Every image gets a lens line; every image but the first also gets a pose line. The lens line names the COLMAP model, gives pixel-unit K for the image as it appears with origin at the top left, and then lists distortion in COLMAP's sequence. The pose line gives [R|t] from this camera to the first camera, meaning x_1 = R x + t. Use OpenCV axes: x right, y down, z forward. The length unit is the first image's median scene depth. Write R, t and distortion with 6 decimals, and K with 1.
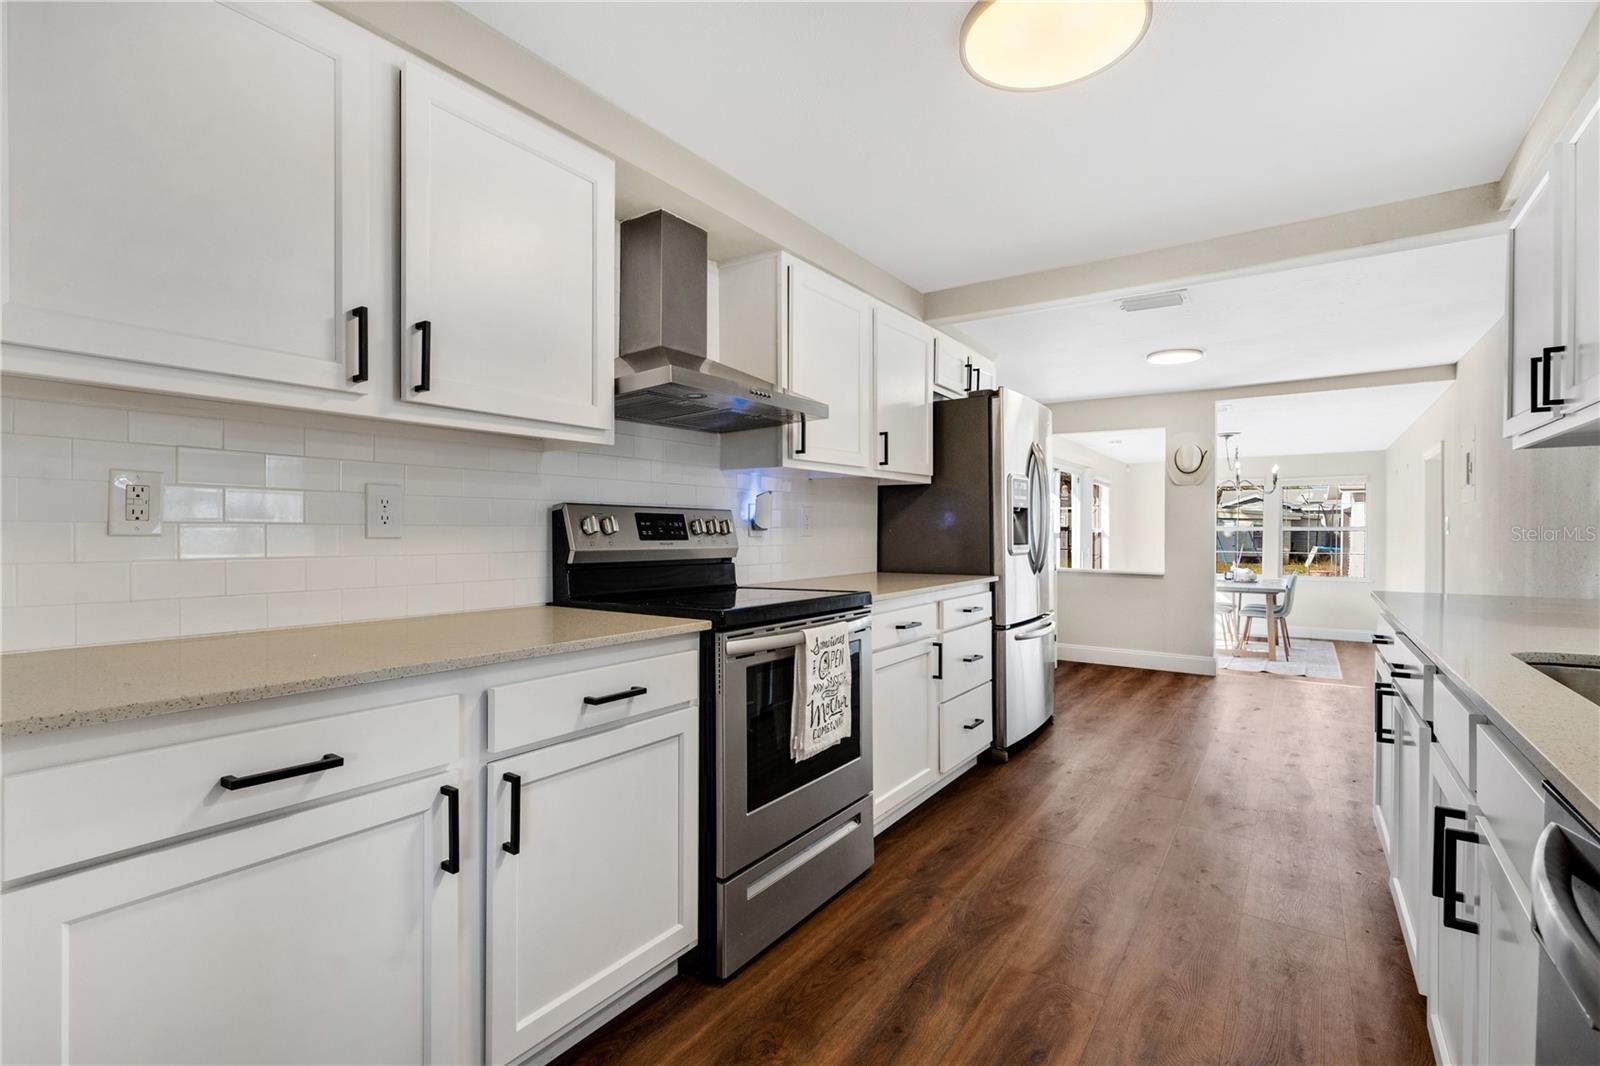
lens RADIAL K [[738.2, 0, 801.6], [0, 738.2, 533.3], [0, 0, 1]] dist [-0.002201, -0.000044]
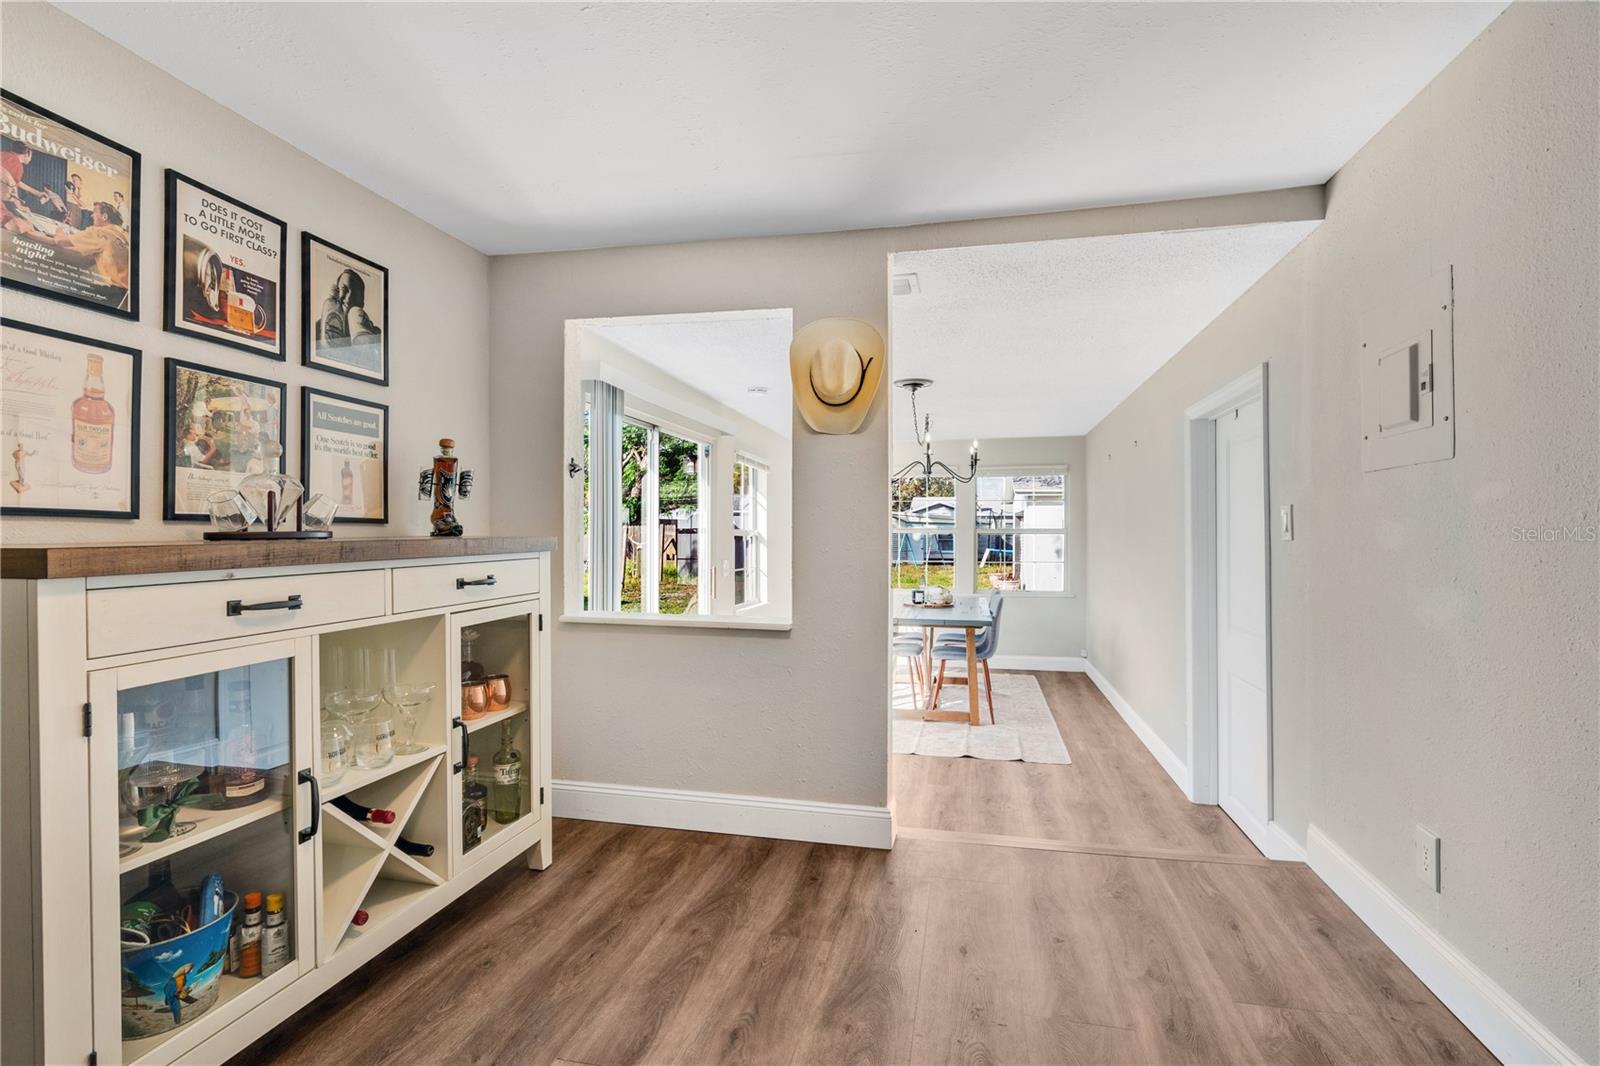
lens RADIAL K [[738.2, 0, 801.6], [0, 738.2, 533.3], [0, 0, 1]] dist [-0.002201, -0.000044]
pose [[0.932809, -0.001567, 0.360367, 0.723807], [0.003834, 0.999977, -0.005576, -0.001544], [-0.360350, 0.006583, 0.932794, 1.242754]]
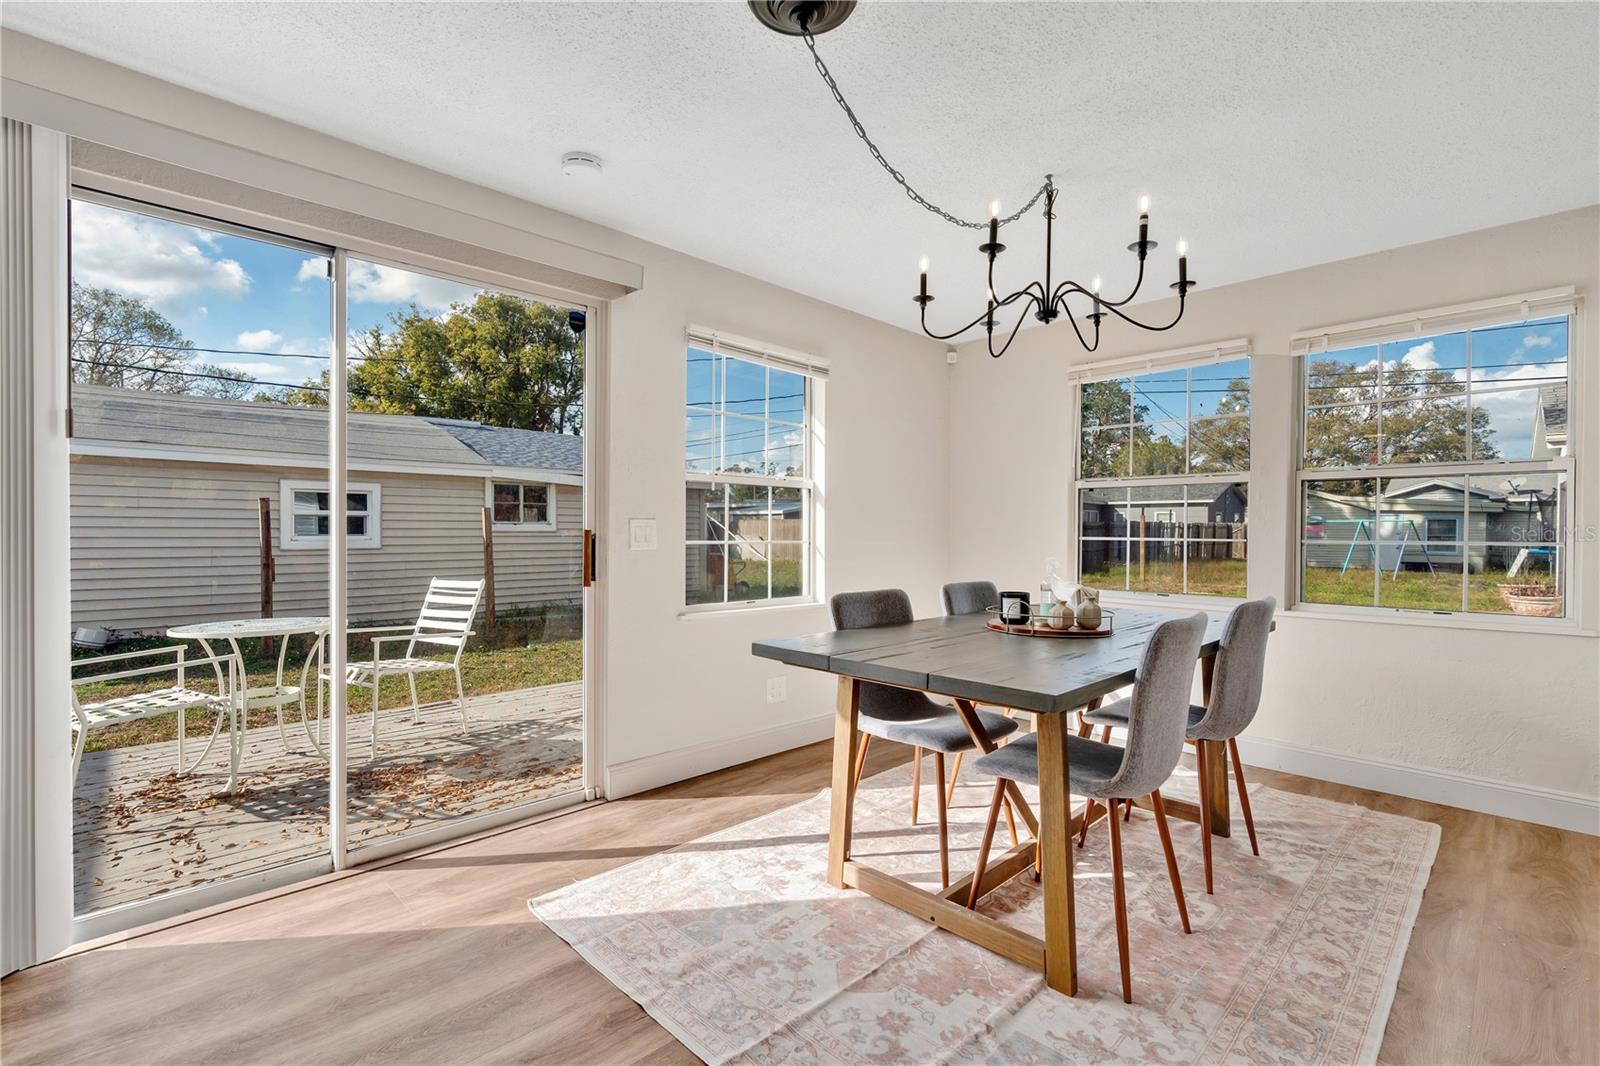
lens RADIAL K [[719.0, 0, 800.0], [0, 719.0, 533.0], [0, 0, 1]] dist [-0.000862, 0.000719]
pose [[0.980147, -0.003395, -0.198244, 2.013479], [0.001103, 0.999931, -0.011668, 0.122679], [0.198270, 0.011218, 0.980083, 2.474424]]
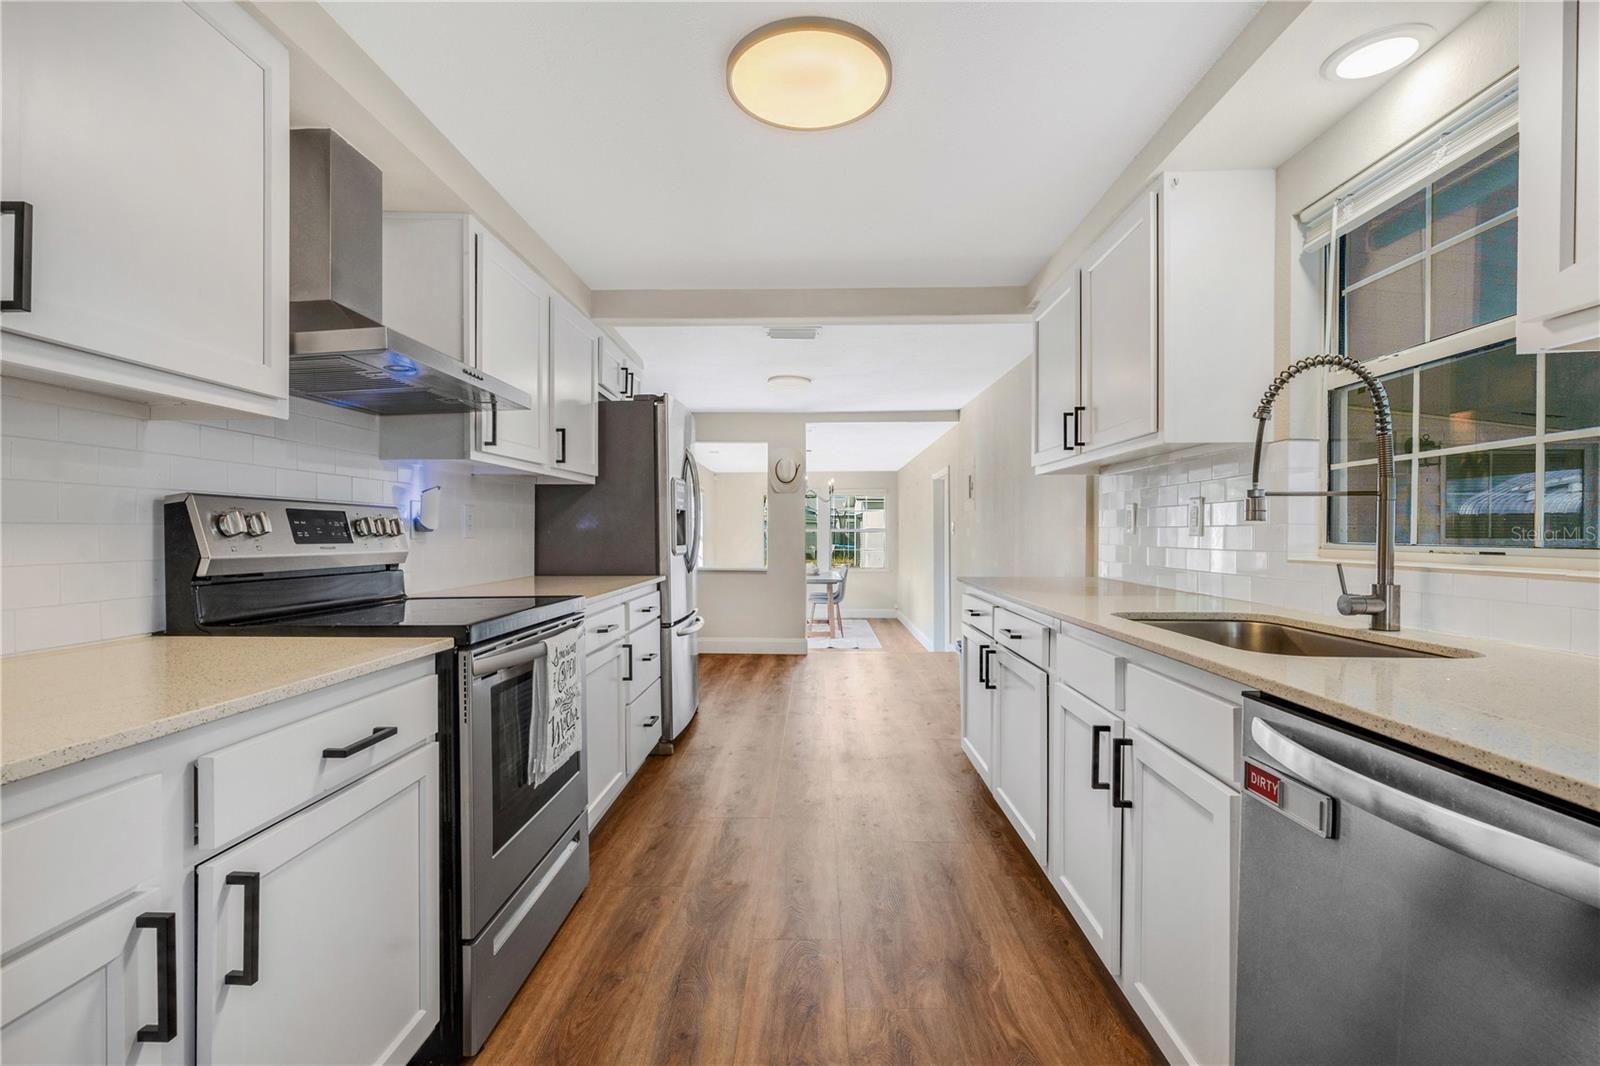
lens RADIAL K [[719.0, 0, 800.0], [0, 719.0, 533.0], [0, 0, 1]] dist [-0.000862, 0.000719]
pose [[0.841390, -0.001292, 0.540426, -0.157819], [0.002979, 0.999993, -0.002249, 0.001106], [-0.540420, 0.003502, 0.841388, 0.062631]]
